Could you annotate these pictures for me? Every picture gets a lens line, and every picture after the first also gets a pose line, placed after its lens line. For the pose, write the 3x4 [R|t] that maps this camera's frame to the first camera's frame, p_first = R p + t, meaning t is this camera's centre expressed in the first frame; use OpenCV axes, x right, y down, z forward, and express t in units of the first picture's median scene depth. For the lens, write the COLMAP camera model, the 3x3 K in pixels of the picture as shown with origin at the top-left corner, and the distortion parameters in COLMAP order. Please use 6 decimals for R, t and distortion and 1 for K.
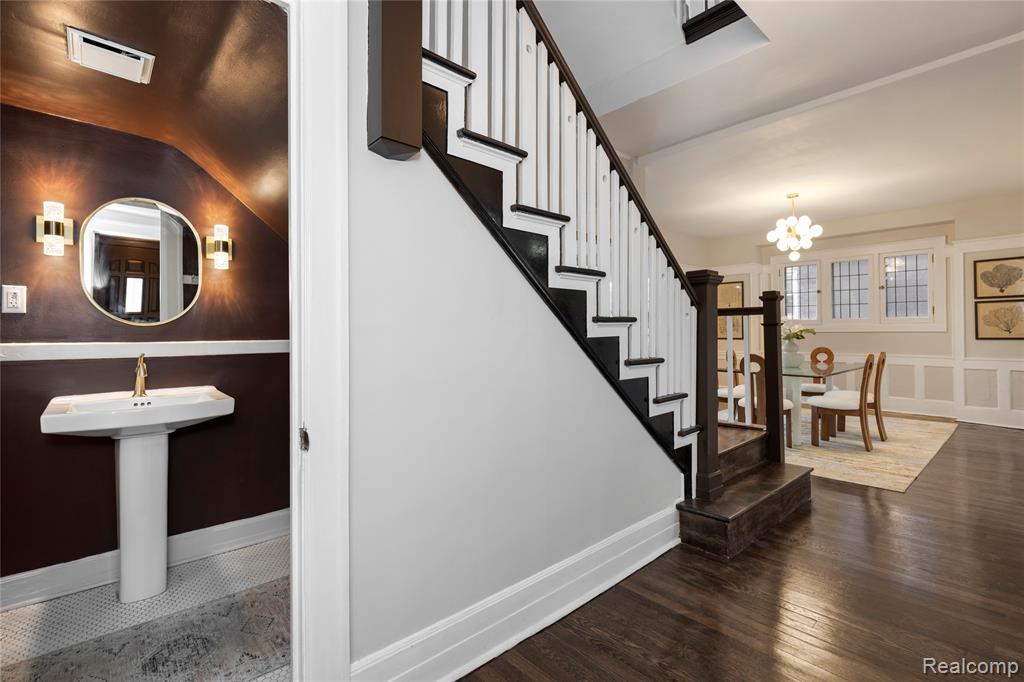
lens RADIAL K [[469.2, 0, 512.2], [0, 469.2, 332.6], [0, 0, 1]] dist [0.003066, 0.000517]
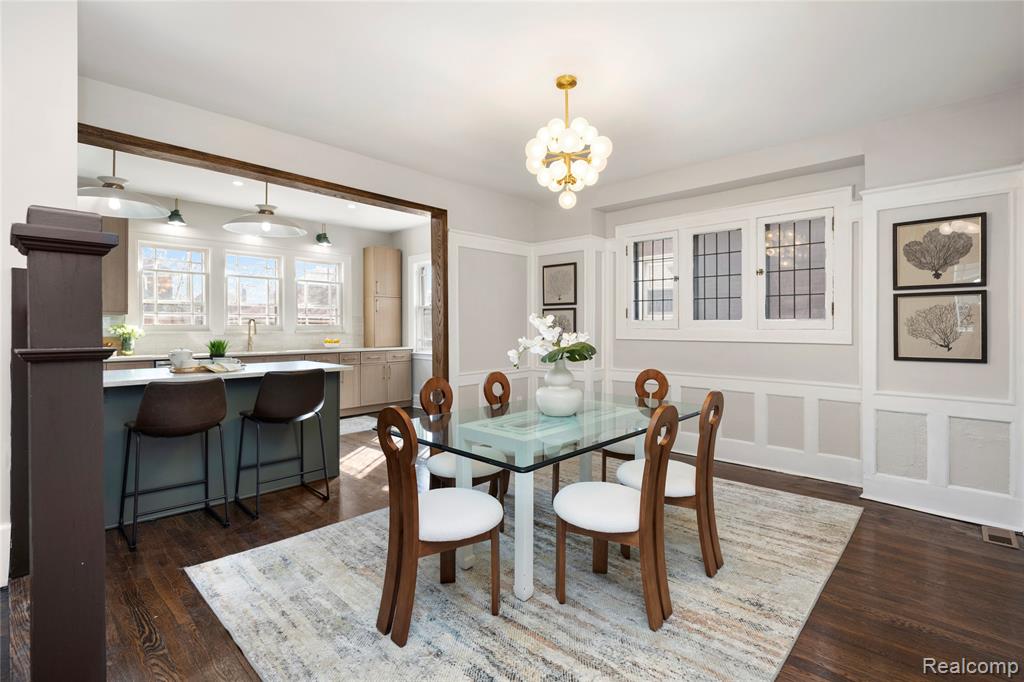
lens RADIAL K [[486.8, 0, 507.2], [0, 486.8, 335.1], [0, 0, 1]] dist [0.003664, 0.000047]
pose [[0.996073, 0.007671, 0.088203, 0.456562], [-0.008530, 0.999920, 0.009372, -0.017438], [-0.088124, -0.010088, 0.996058, 0.443632]]
